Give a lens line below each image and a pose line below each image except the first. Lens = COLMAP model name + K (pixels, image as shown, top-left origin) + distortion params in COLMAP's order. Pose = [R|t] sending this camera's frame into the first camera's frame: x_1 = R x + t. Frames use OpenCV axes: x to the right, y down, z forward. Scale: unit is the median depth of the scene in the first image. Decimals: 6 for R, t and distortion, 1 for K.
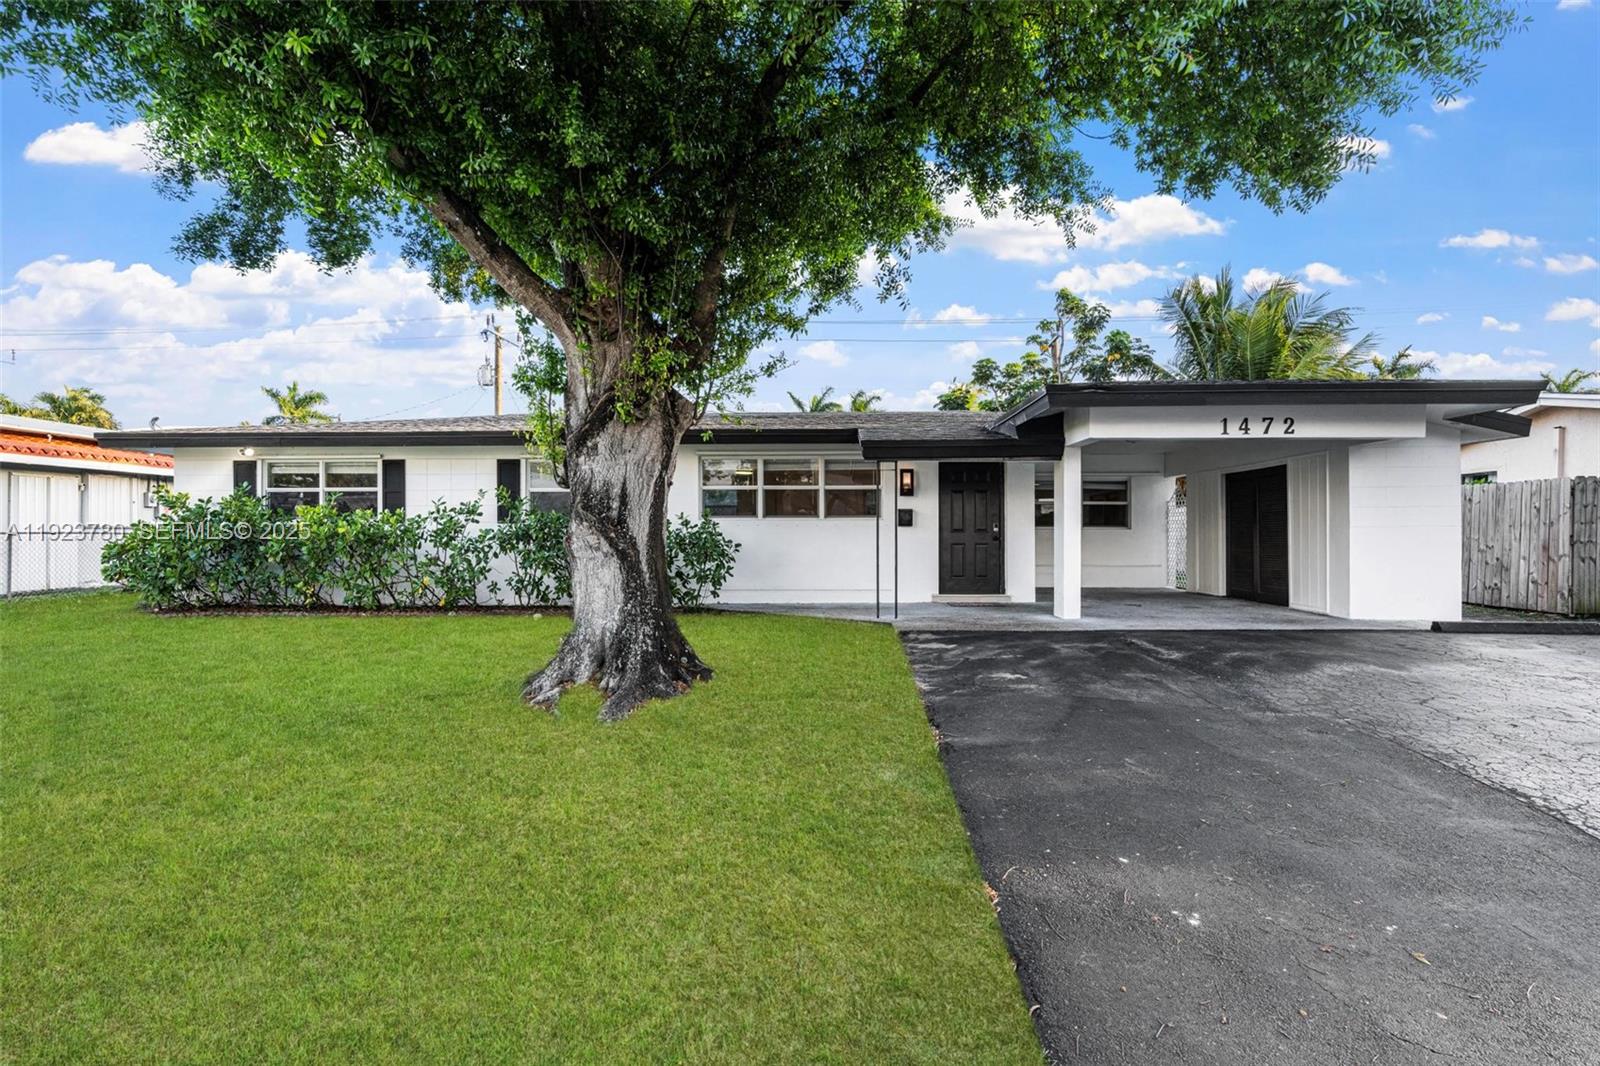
lens RADIAL K [[767.9, 0, 797.6], [0, 767.9, 532.0], [0, 0, 1]] dist [-0.001440, -0.000269]
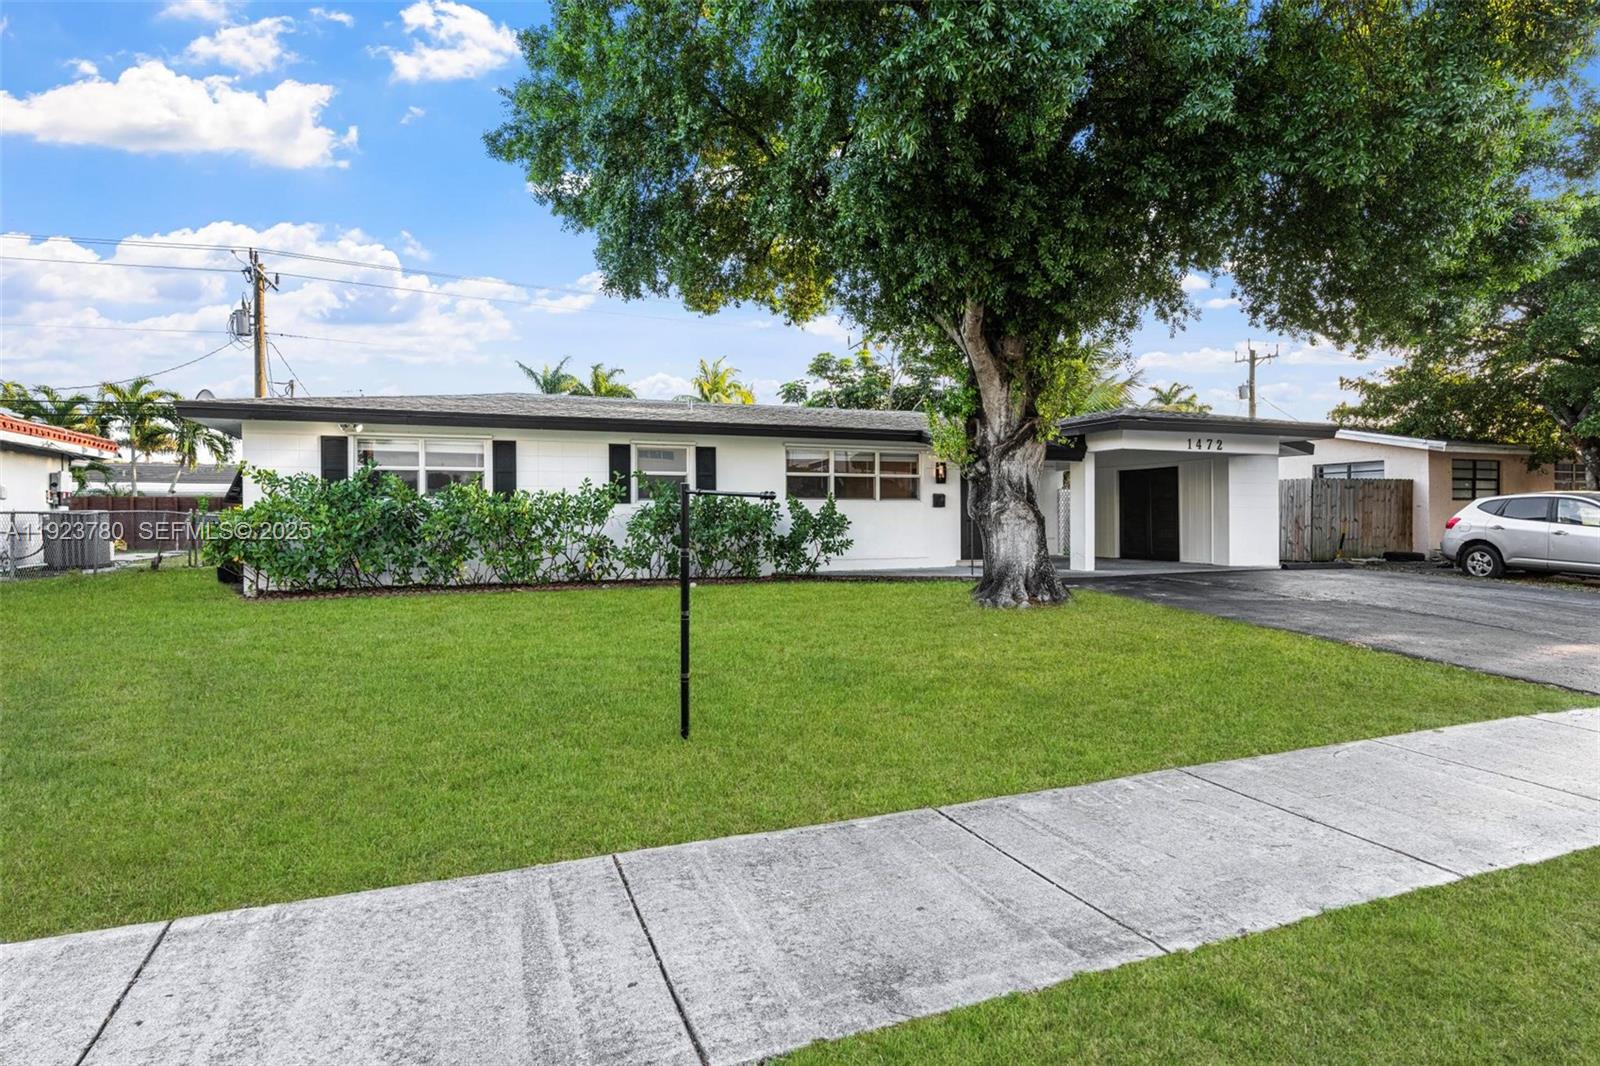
lens RADIAL K [[873.6, 0, 801.4], [0, 873.6, 532.8], [0, 0, 1]] dist [-0.020604, 0.000273]
pose [[0.912328, -0.009301, 0.409354, -0.662278], [0.002331, 0.999844, 0.017521, 0.008847], [-0.409453, -0.015031, 0.912207, -0.227287]]
